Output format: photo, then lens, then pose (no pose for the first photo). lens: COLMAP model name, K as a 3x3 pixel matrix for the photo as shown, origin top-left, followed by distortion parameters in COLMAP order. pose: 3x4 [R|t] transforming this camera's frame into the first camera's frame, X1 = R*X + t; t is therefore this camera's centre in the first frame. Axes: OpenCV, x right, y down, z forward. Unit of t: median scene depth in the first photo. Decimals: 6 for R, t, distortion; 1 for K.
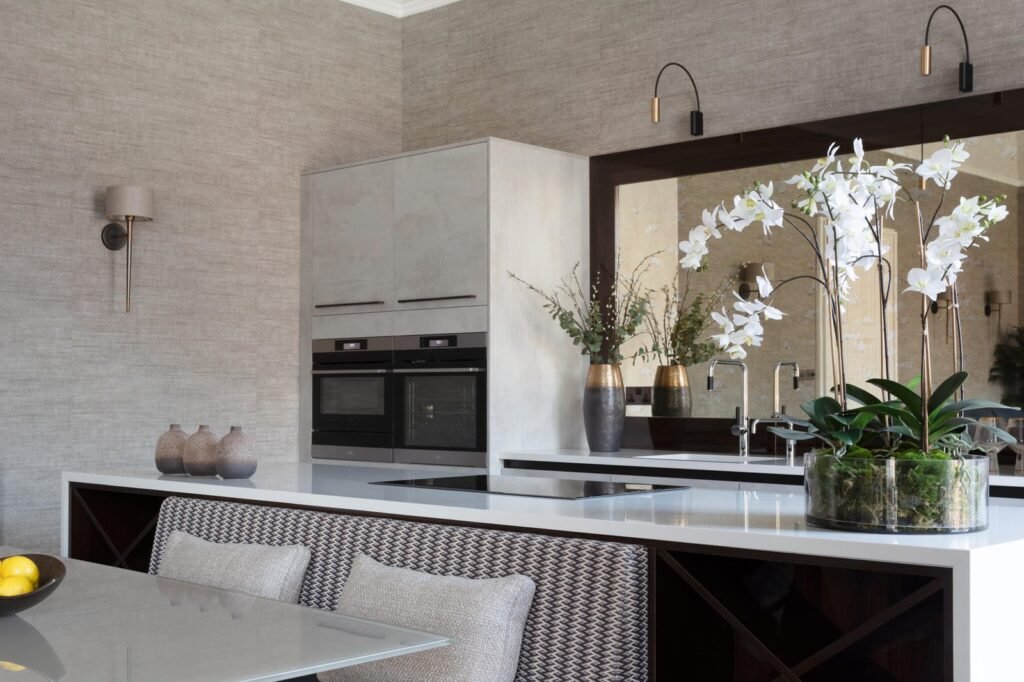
lens RADIAL K [[1292.6, 0, 450.7], [0, 1292.6, 362.4], [0, 0, 1]] dist [0.017209, 0.029917]
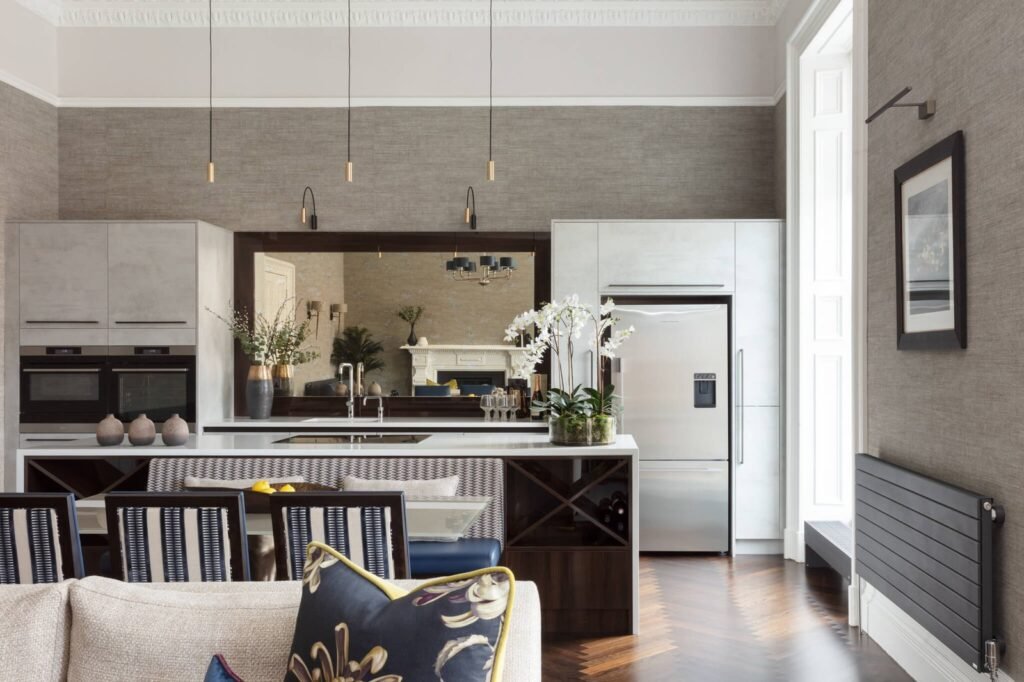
lens RADIAL K [[1050.1, 0, 580.6], [0, 1050.1, 360.6], [0, 0, 1]] dist [0.007188, 0.046740]
pose [[0.722975, -0.004670, 0.690859, -0.475952], [-0.014128, 0.999668, 0.021543, -0.036404], [-0.690730, -0.025336, 0.722669, -0.220497]]
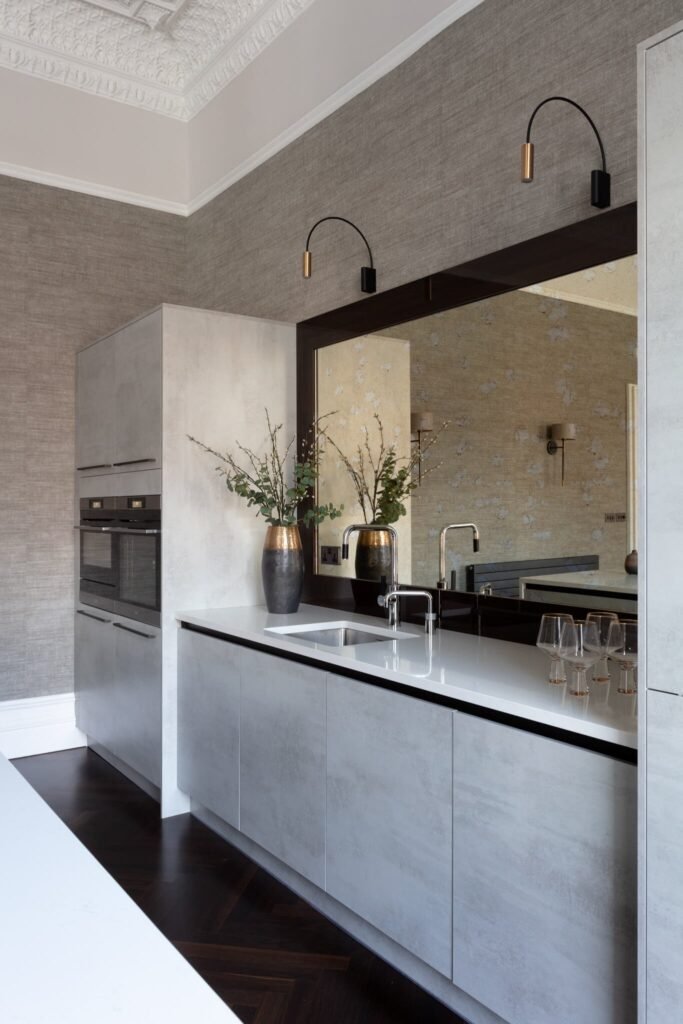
lens RADIAL K [[798.6, 0, 337.6], [0, 798.6, 496.5], [0, 0, 1]] dist [-0.000539, 0.005622]
pose [[0.981715, -0.003200, -0.190331, 0.264119], [0.004145, 0.999981, 0.004566, -0.022707], [0.190313, -0.005272, 0.981709, 0.378540]]
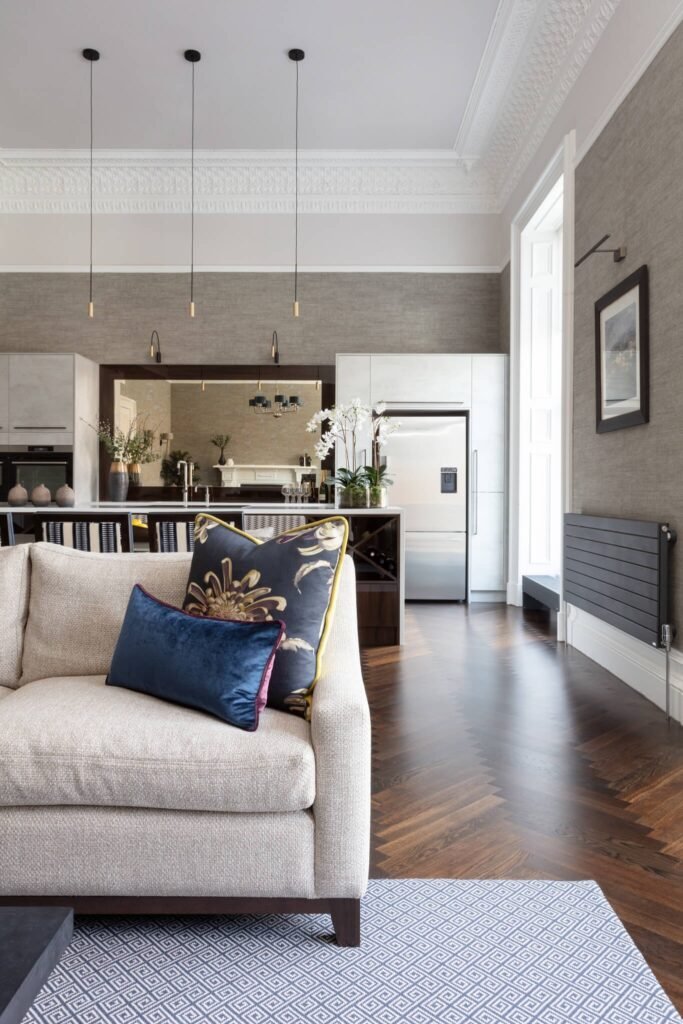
lens RADIAL K [[798.6, 0, 337.6], [0, 798.6, 496.5], [0, 0, 1]] dist [-0.000539, 0.005622]
pose [[0.725517, -0.001571, 0.688202, -0.516324], [-0.020387, 0.999509, 0.023774, 0.018859], [-0.687902, -0.031279, 0.725129, -0.228611]]
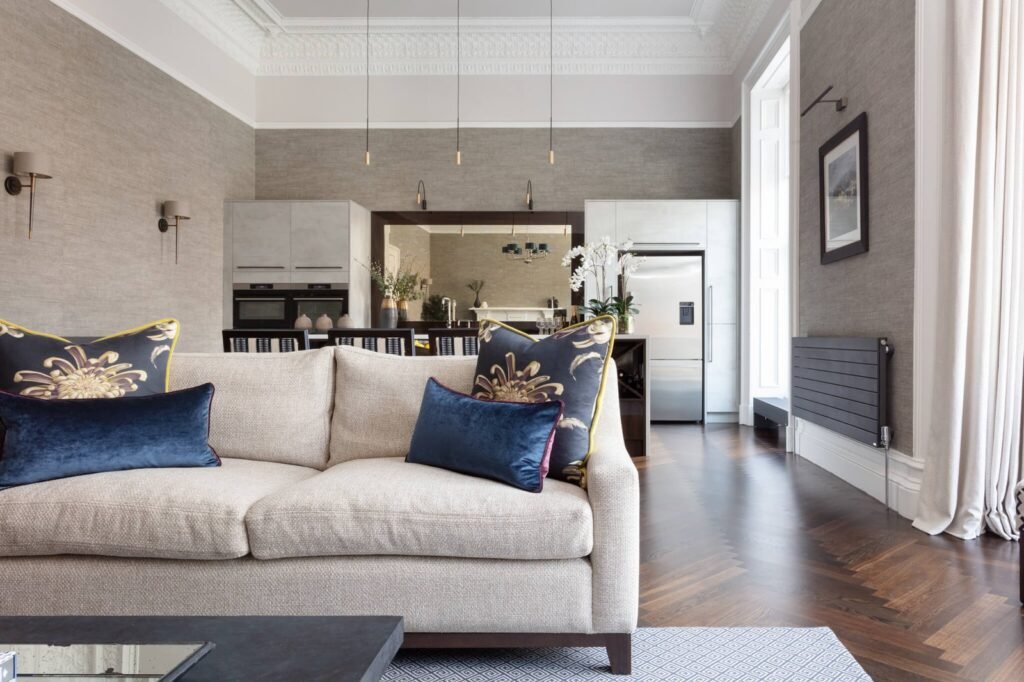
lens RADIAL K [[732.4, 0, 580.6], [0, 732.4, 341.5], [0, 0, 1]] dist [-0.003591, -0.001389]
pose [[0.722861, -0.003660, 0.690984, -0.543664], [-0.016432, 0.999612, 0.022486, 0.042164], [-0.690798, -0.027609, 0.722520, -0.236102]]
